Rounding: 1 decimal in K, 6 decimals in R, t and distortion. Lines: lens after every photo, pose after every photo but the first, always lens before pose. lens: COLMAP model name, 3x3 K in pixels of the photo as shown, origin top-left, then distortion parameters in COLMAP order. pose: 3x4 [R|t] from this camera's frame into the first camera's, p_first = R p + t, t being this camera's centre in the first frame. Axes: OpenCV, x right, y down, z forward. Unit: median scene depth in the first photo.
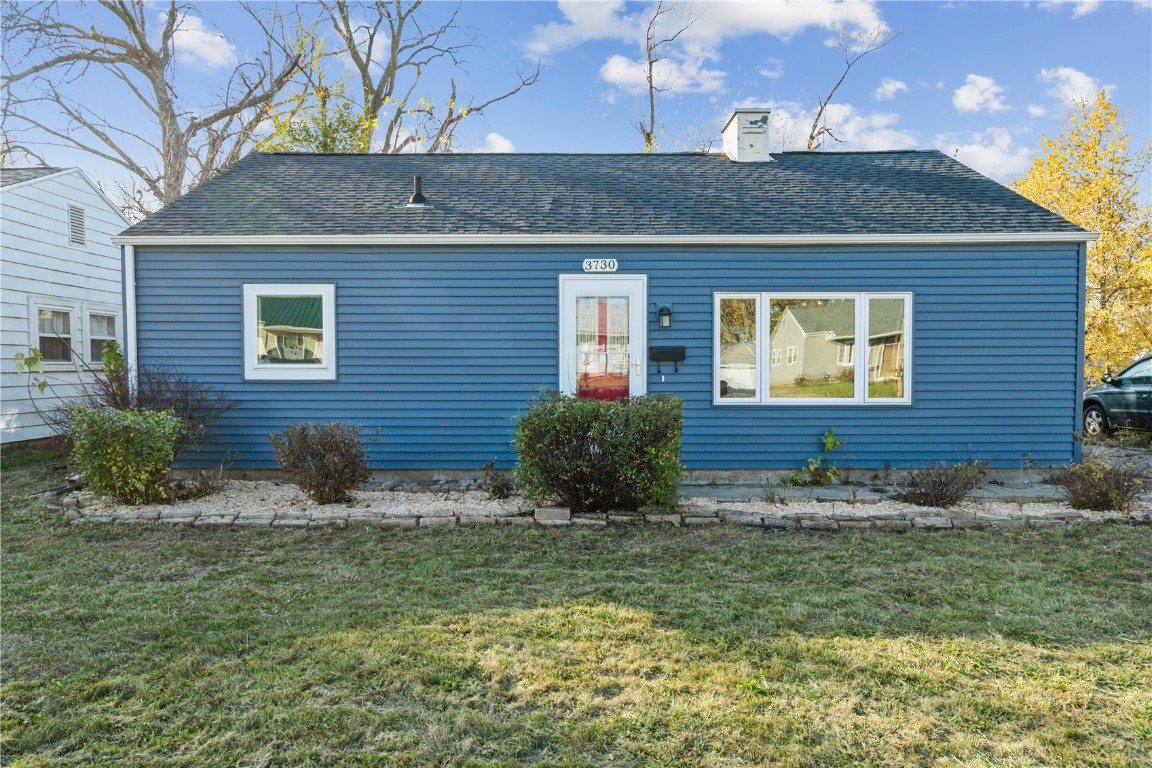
lens RADIAL K [[767.3, 0, 574.9], [0, 767.3, 384.3], [0, 0, 1]] dist [0.006501, 0.001212]
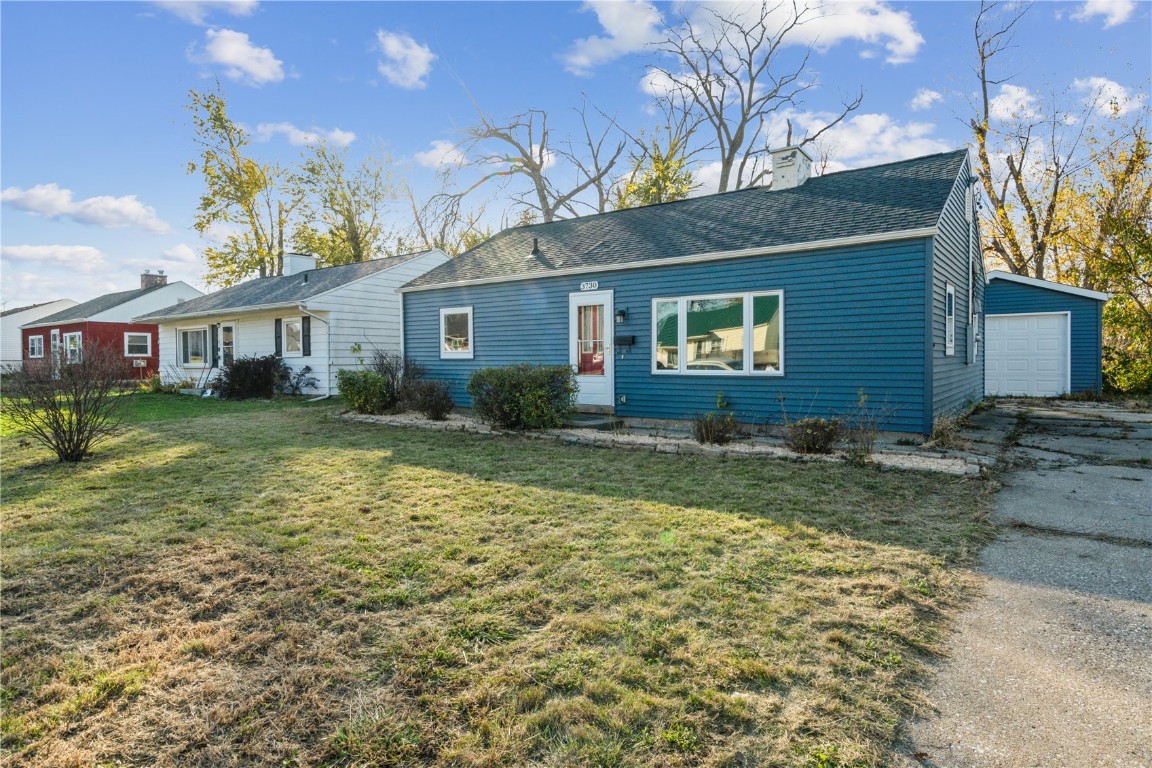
lens RADIAL K [[641.3, 0, 576.5], [0, 641.3, 378.6], [0, 0, 1]] dist [0.006425, 0.001743]
pose [[0.800924, 0.015492, -0.598565, 0.807603], [-0.010073, 0.999872, 0.012401, 0.020958], [0.598681, -0.003903, 0.800978, -0.081941]]
